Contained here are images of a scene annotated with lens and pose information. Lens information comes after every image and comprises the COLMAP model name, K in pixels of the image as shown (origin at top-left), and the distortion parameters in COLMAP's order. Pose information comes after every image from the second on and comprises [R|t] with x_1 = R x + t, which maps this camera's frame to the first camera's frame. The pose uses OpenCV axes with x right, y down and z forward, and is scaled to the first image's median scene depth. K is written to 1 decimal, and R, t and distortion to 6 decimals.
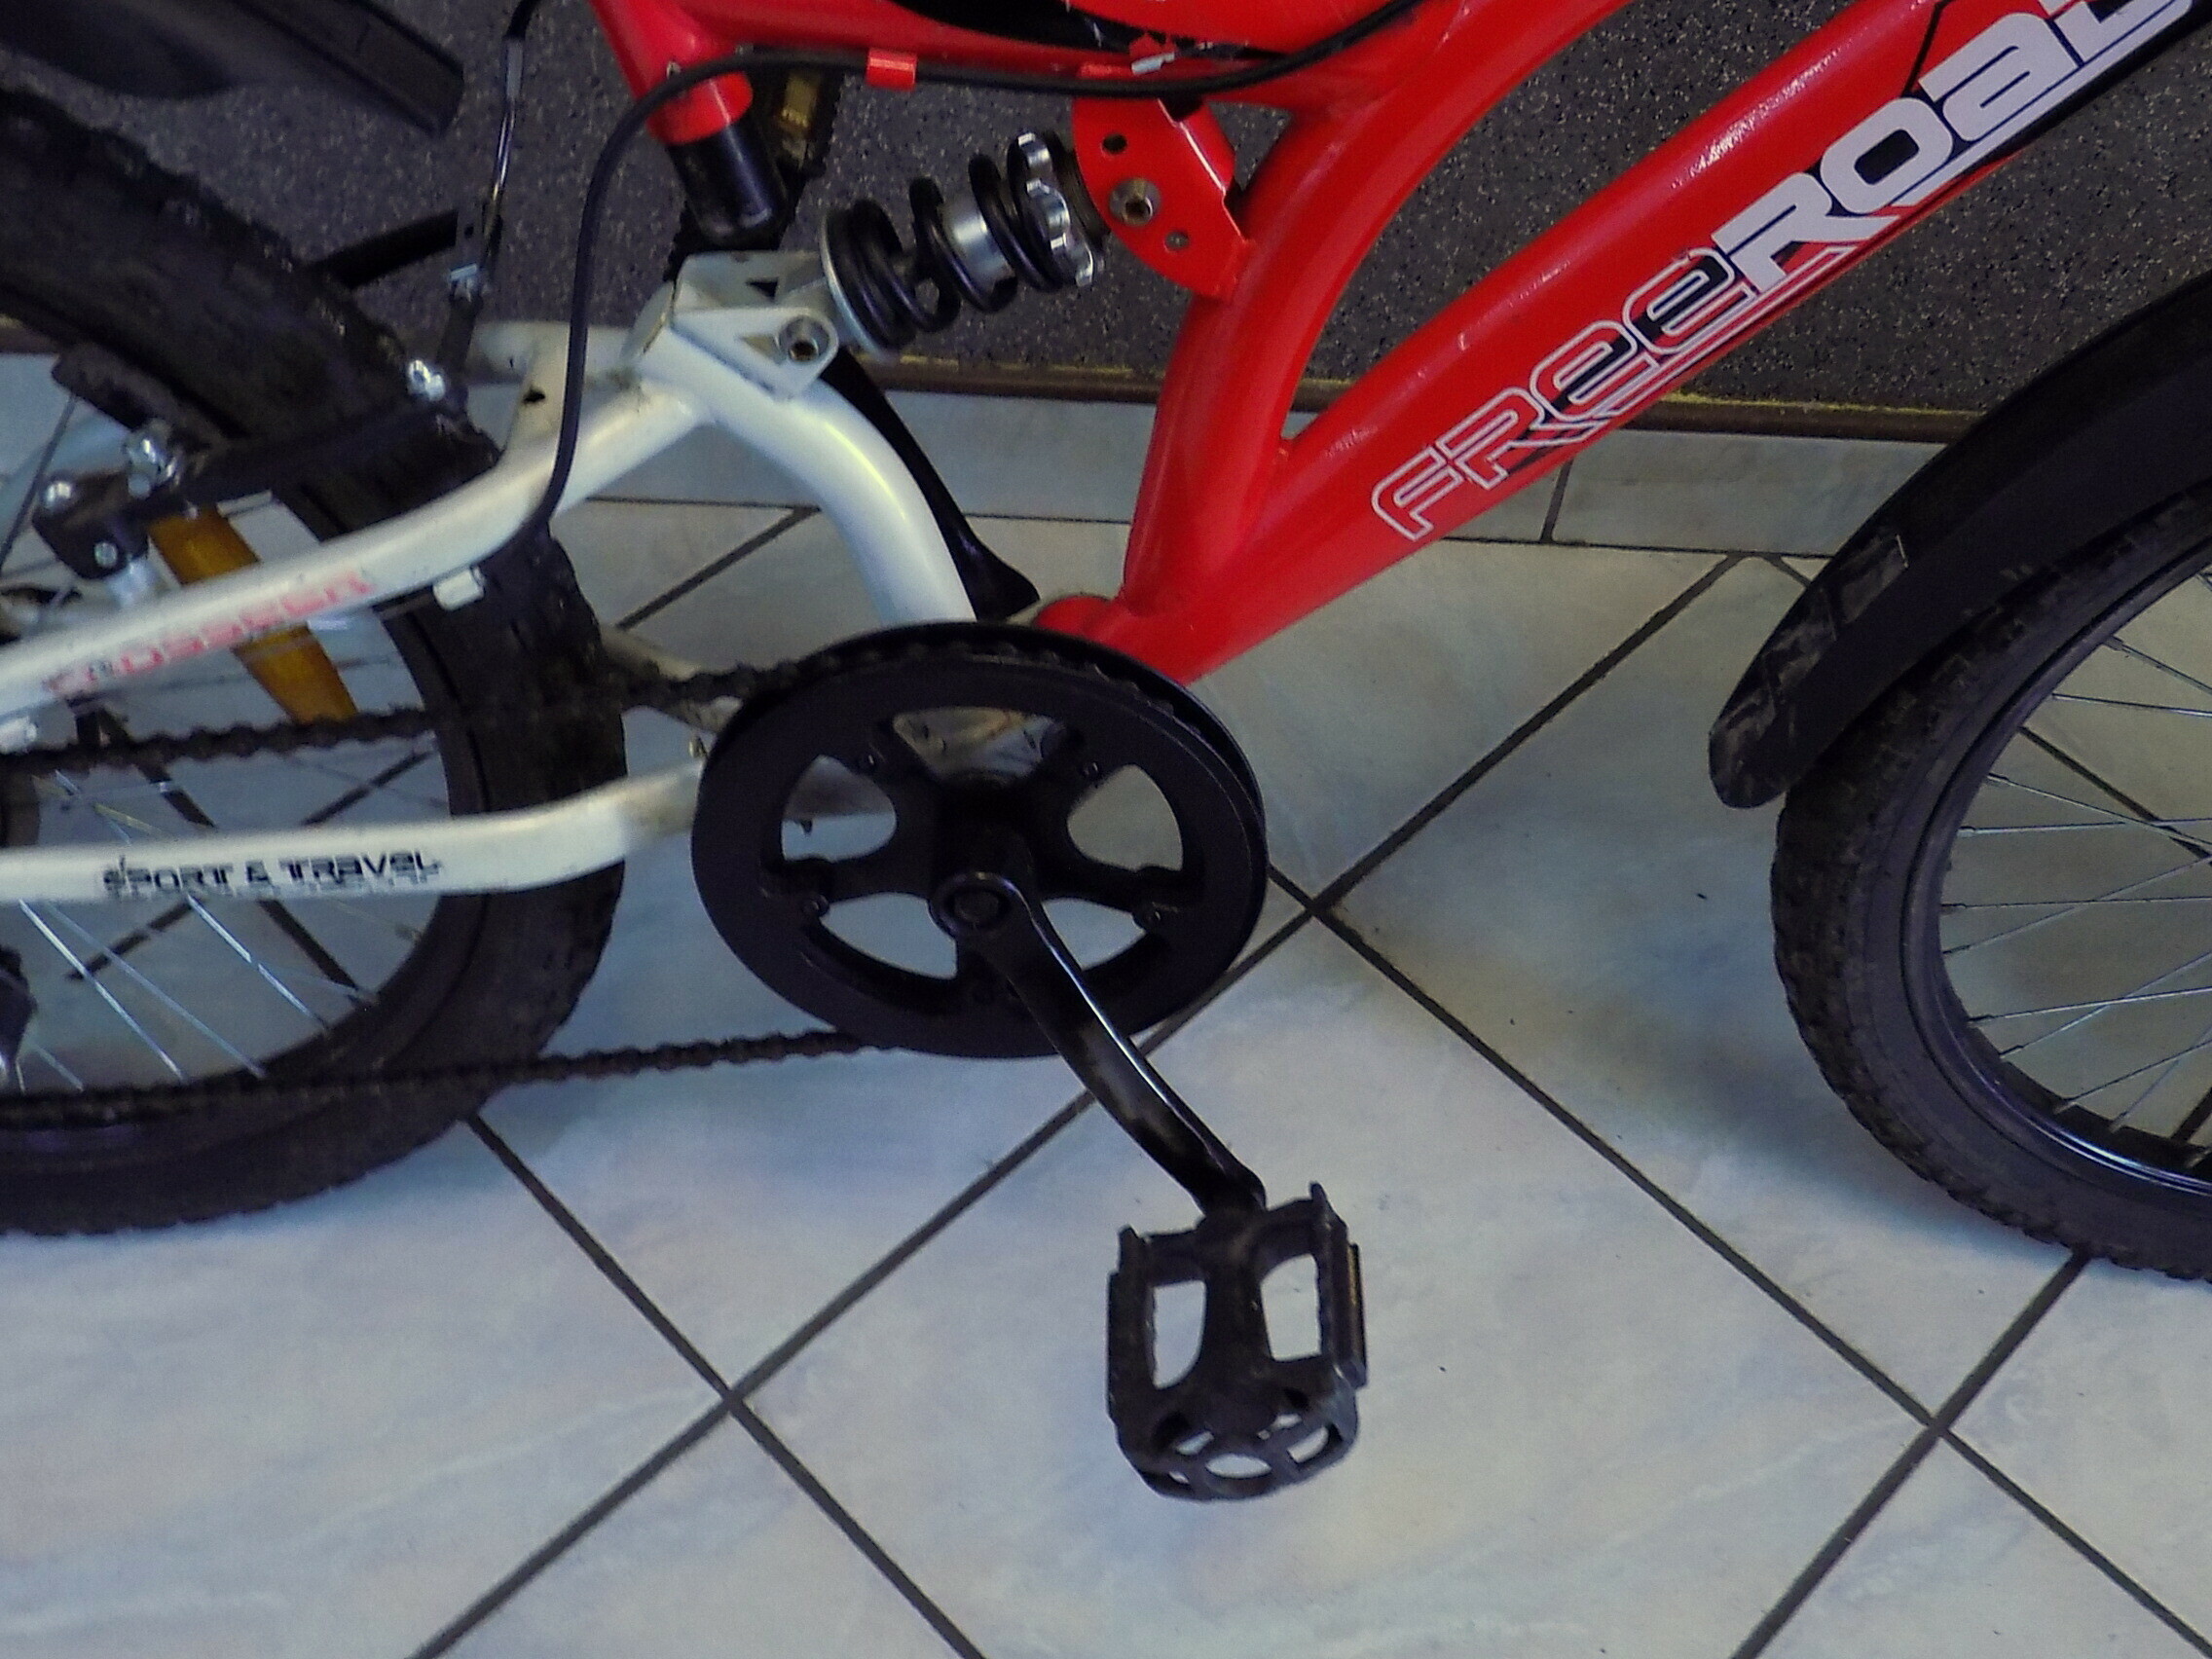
lens RADIAL K [[2392.6, 0, 1114.8], [0, 2392.6, 781.4], [0, 0, 1]] dist [0.013512, 0.001507]
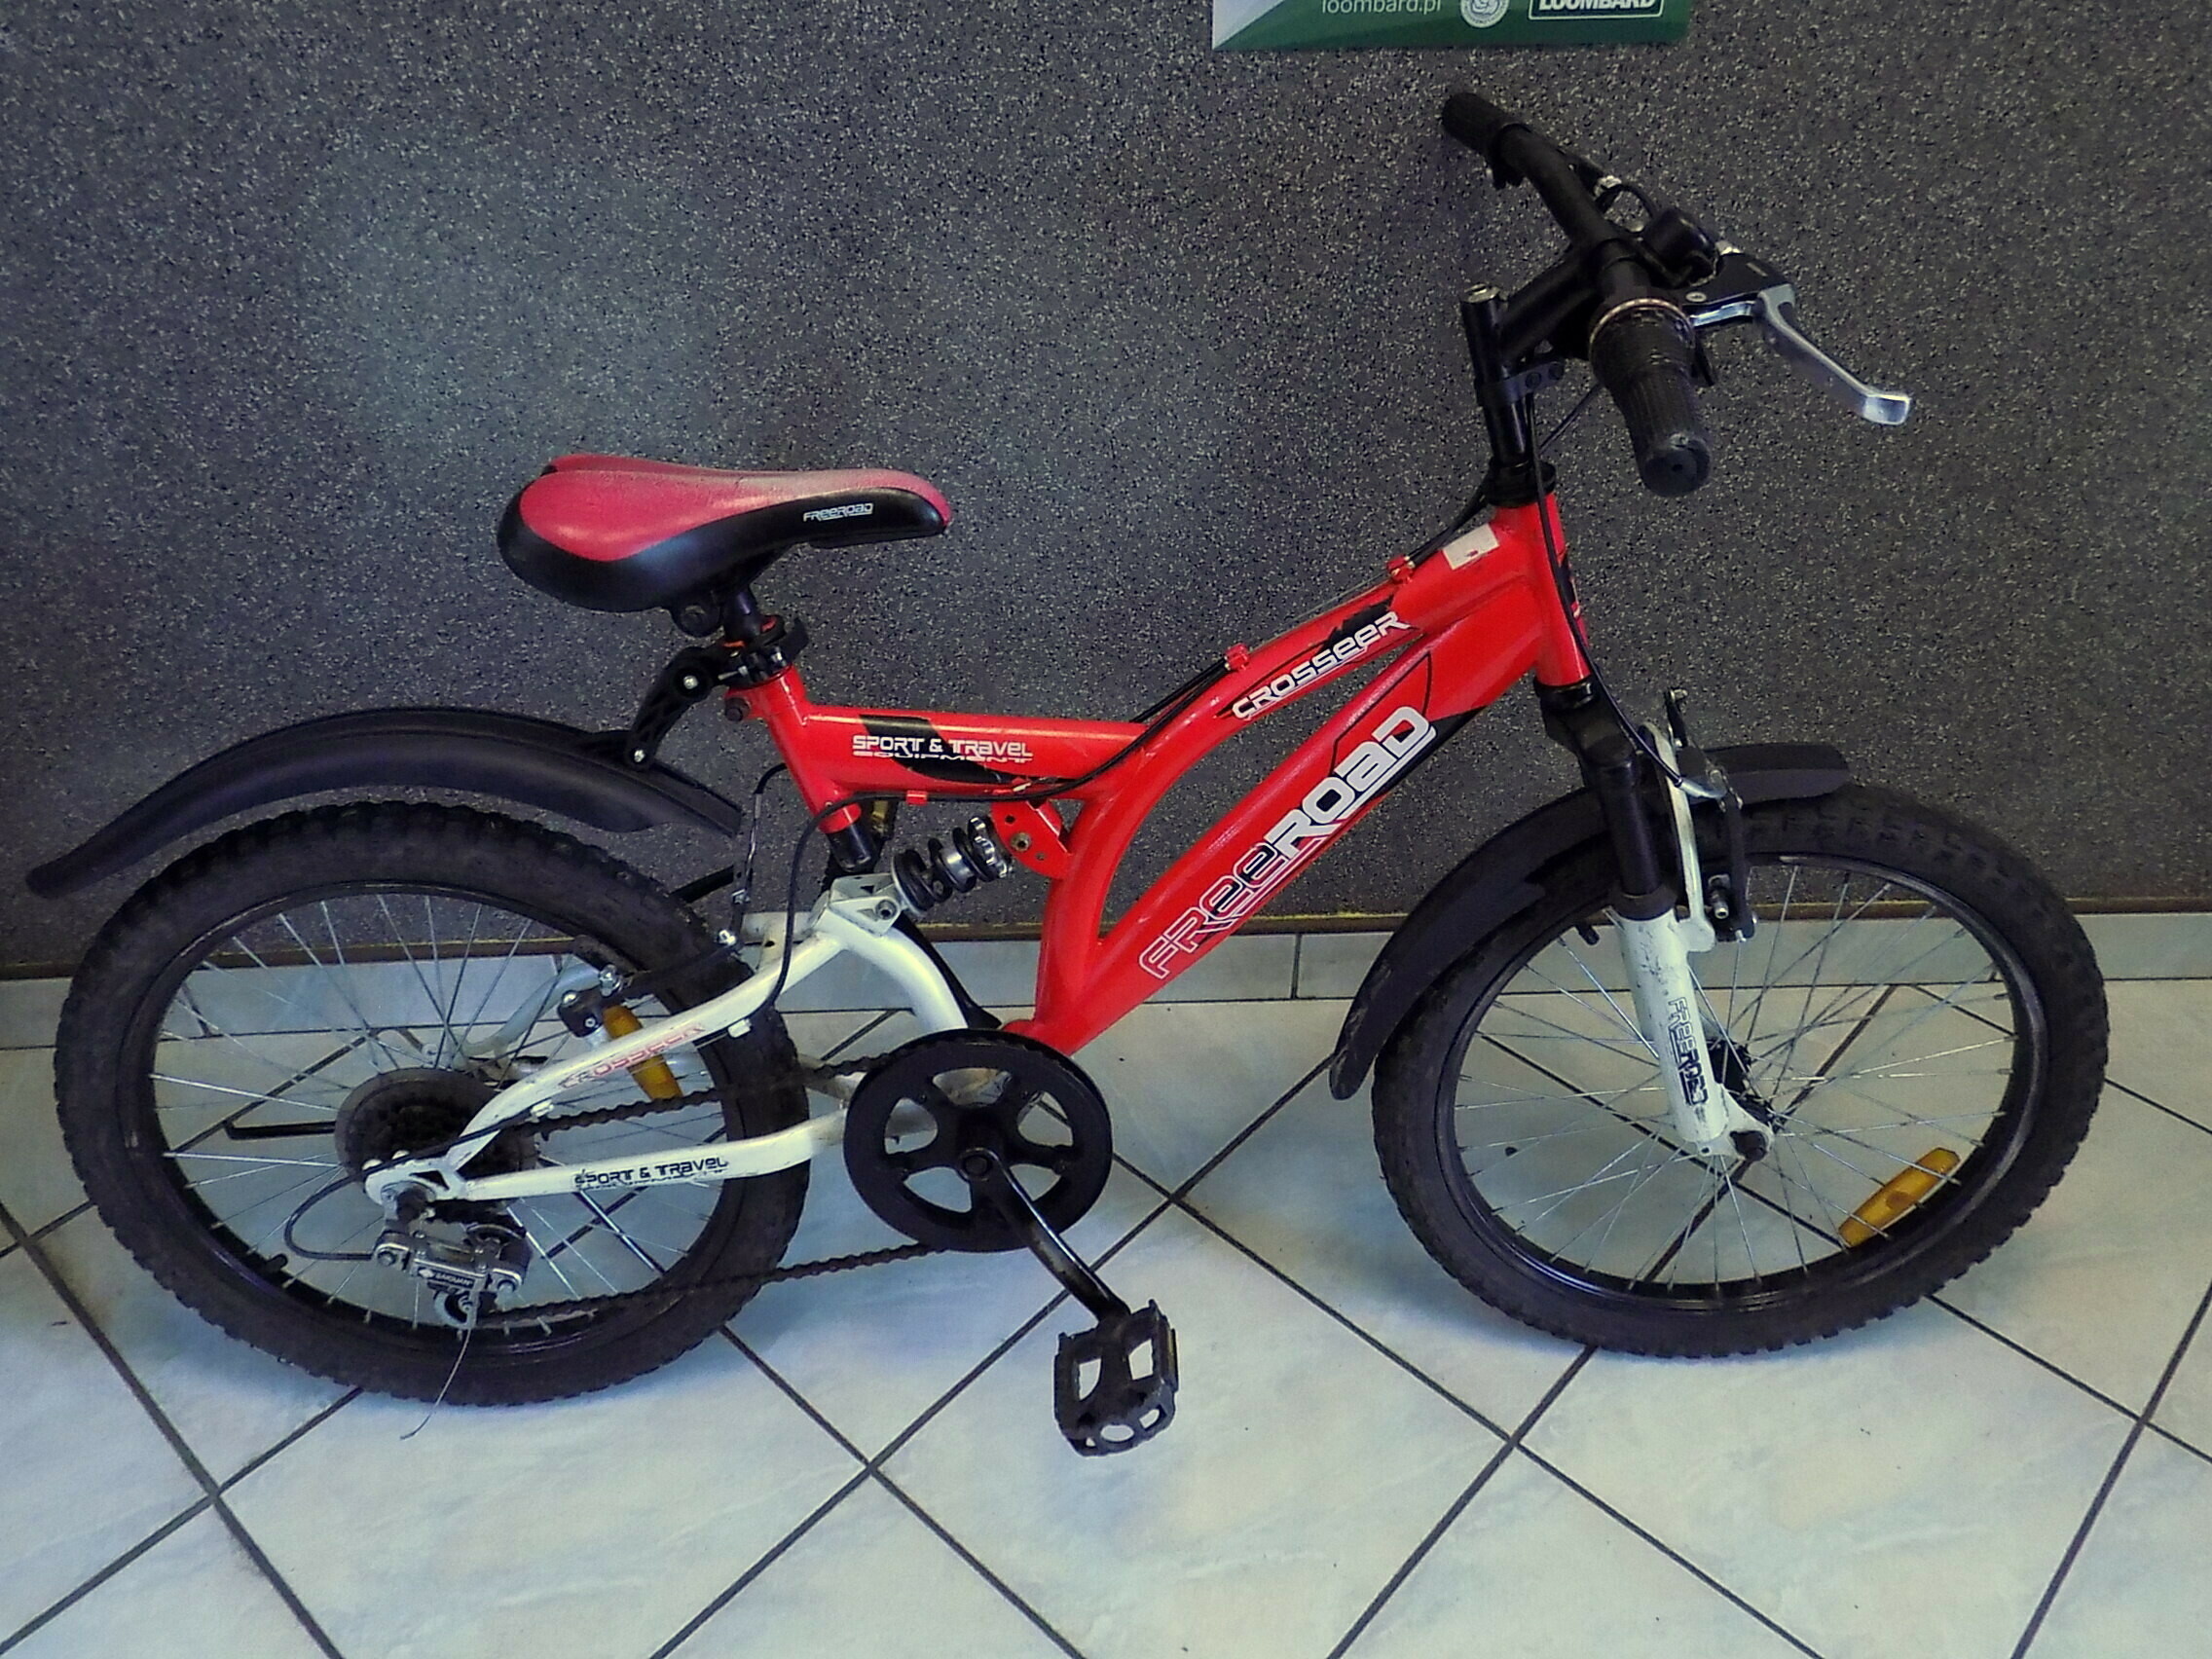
lens RADIAL K [[1918.4, 0, 1115.0], [0, 1918.4, 707.2], [0, 0, 1]] dist [-0.055168, 0.089926]
pose [[0.997115, -0.075789, -0.004099, 0.103962], [0.071218, 0.952921, -0.294736, 0.174744], [0.026244, 0.293593, 0.955570, -0.753074]]
